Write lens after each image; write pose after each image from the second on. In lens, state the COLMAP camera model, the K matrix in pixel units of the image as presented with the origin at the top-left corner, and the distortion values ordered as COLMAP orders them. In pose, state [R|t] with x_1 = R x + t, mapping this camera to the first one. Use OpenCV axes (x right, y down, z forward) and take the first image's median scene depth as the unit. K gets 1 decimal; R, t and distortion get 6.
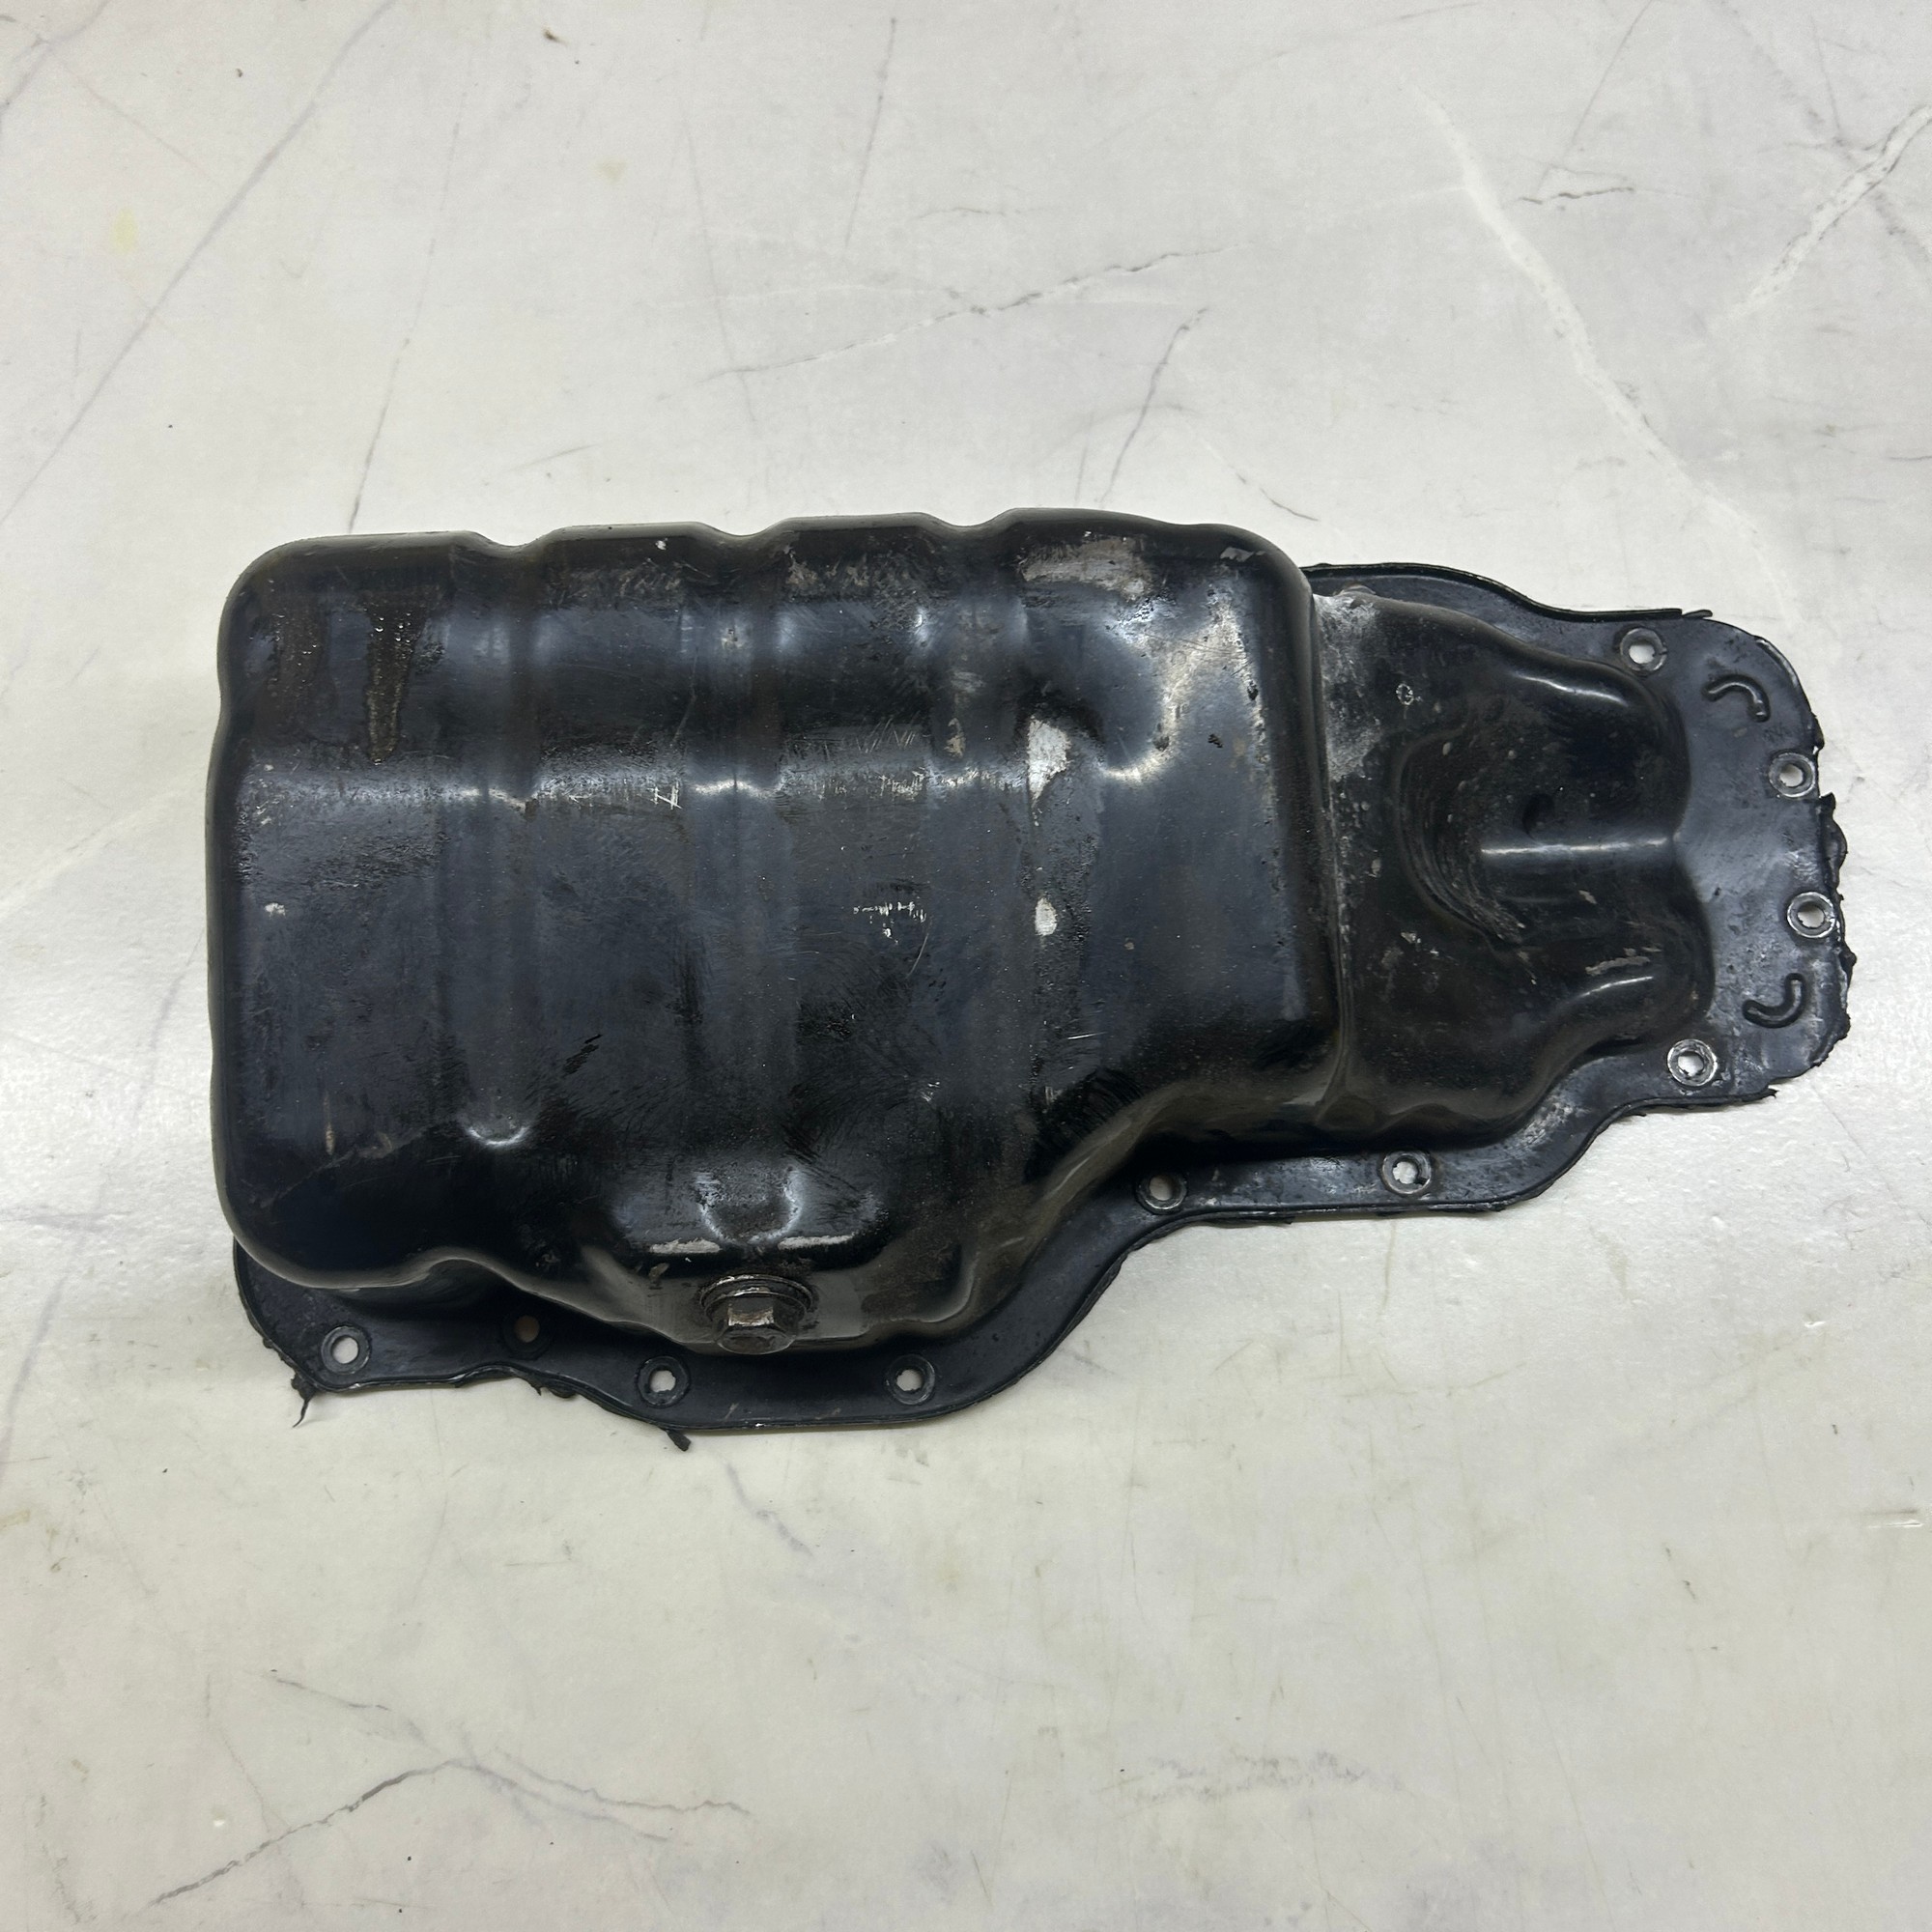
lens RADIAL K [[2038.8, 0, 938.5], [0, 2038.8, 969.4], [0, 0, 1]] dist [-0.000489, 0.000000]
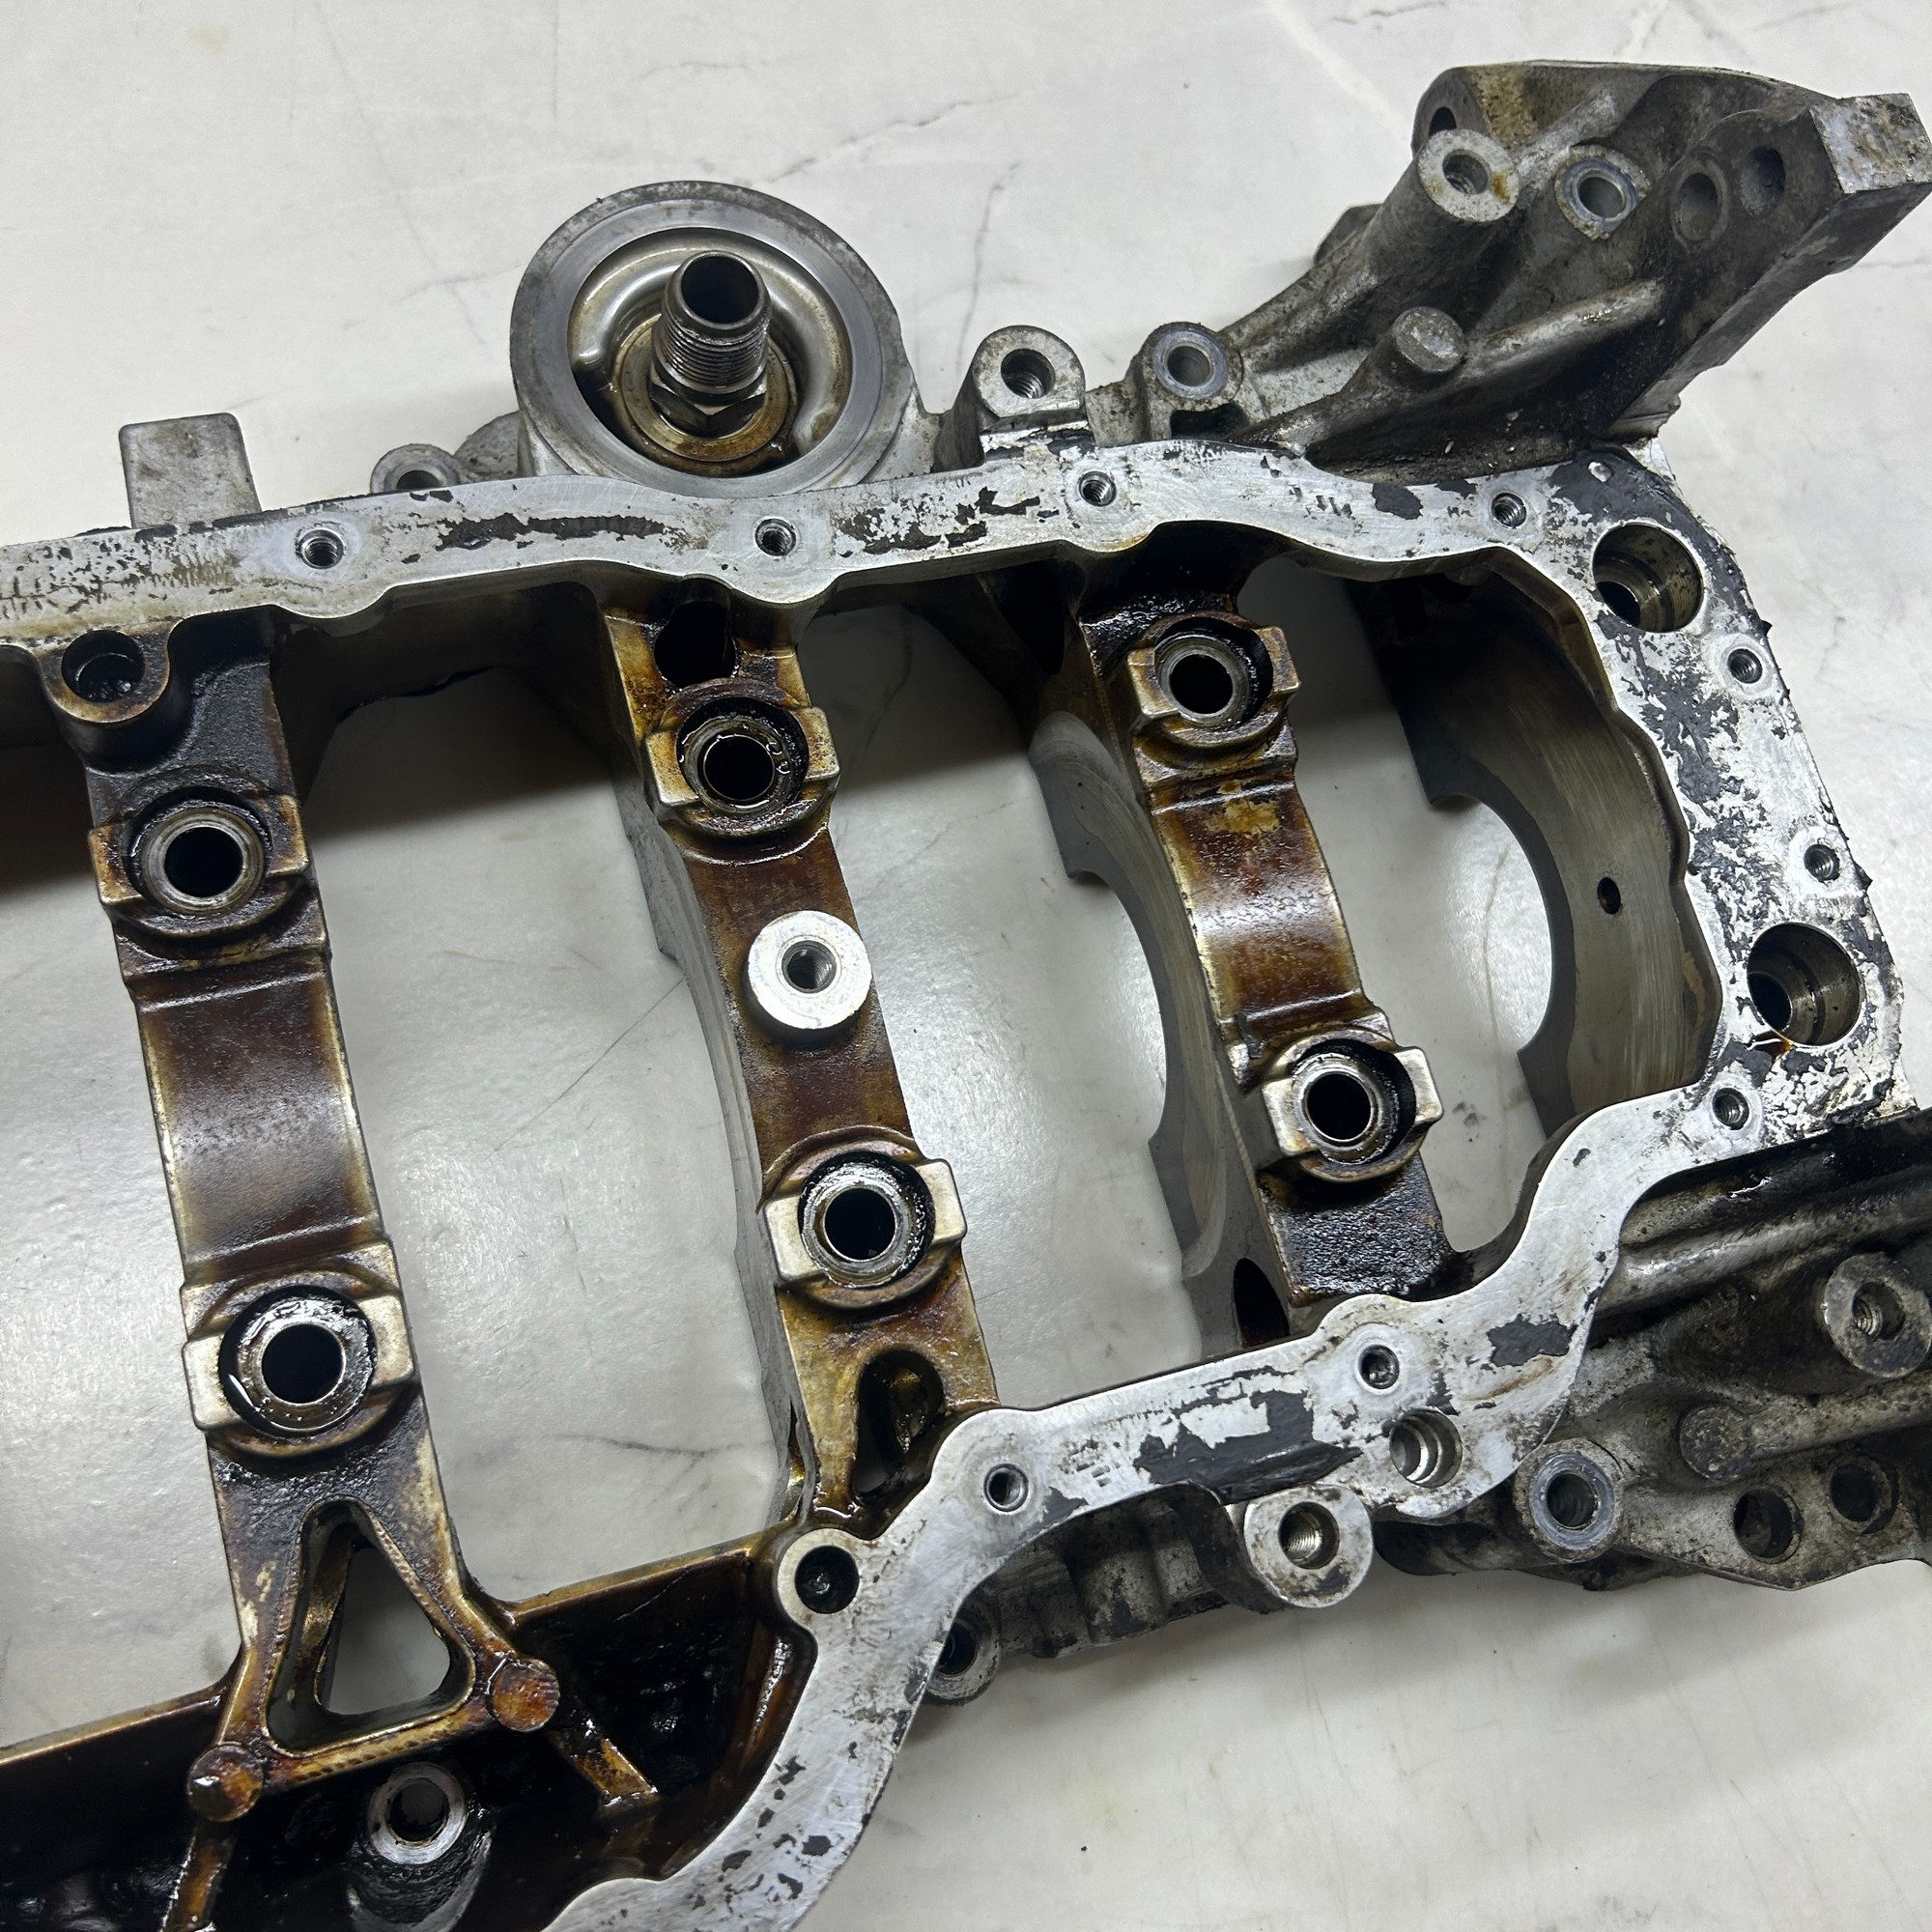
lens RADIAL K [[2038.8, 0, 960.9], [0, 2038.8, 985.1], [0, 0, 1]] dist [-0.000489, 0.000000]
pose [[0.944630, -0.173649, 0.278424, -0.172901], [0.186179, 0.982332, -0.018997, 0.008062], [-0.270206, 0.069782, 0.960270, 0.251126]]
